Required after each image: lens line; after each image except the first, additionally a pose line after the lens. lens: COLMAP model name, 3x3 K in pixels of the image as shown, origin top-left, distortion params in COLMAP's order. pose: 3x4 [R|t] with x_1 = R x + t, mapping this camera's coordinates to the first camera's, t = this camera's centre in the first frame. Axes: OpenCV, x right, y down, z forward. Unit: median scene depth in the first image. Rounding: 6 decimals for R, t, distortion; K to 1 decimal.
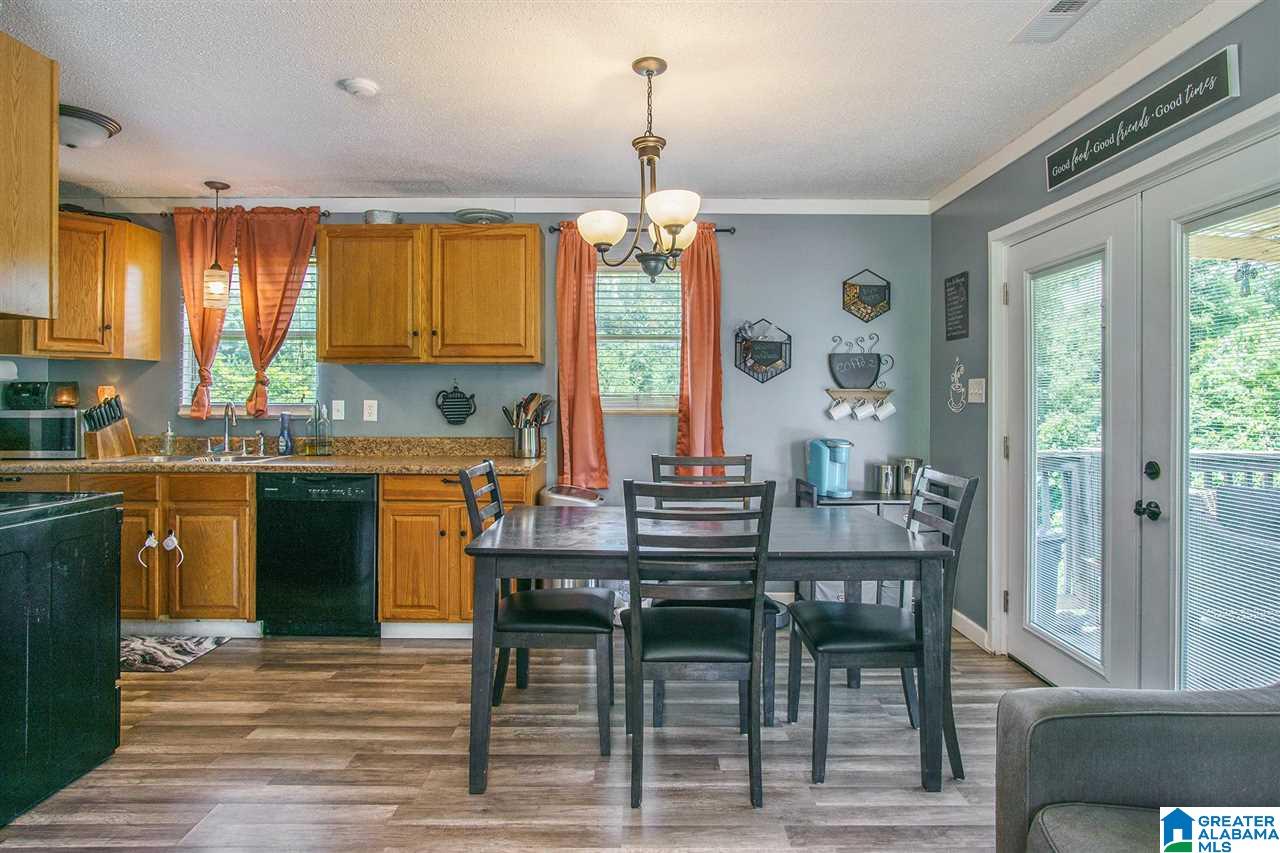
lens RADIAL K [[688.3, 0, 645.8], [0, 688.3, 399.0], [0, 0, 1]] dist [-0.018532, -0.003286]
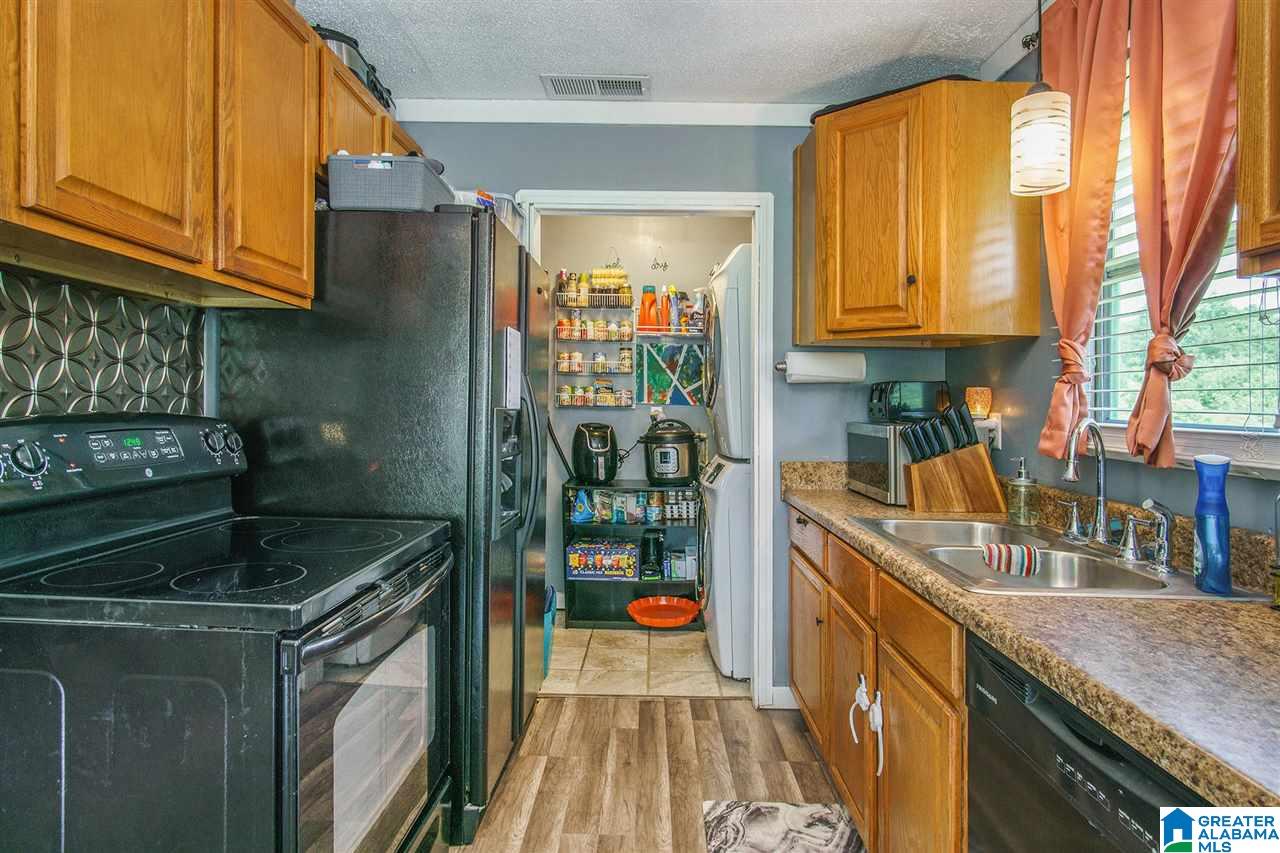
lens RADIAL K [[688.3, 0, 645.8], [0, 688.3, 399.0], [0, 0, 1]] dist [-0.018532, -0.003286]
pose [[-0.024740, -0.007012, -0.999669, -0.204524], [-0.030423, 0.999518, -0.006258, 0.003349], [0.999231, 0.030258, -0.024942, 0.753666]]
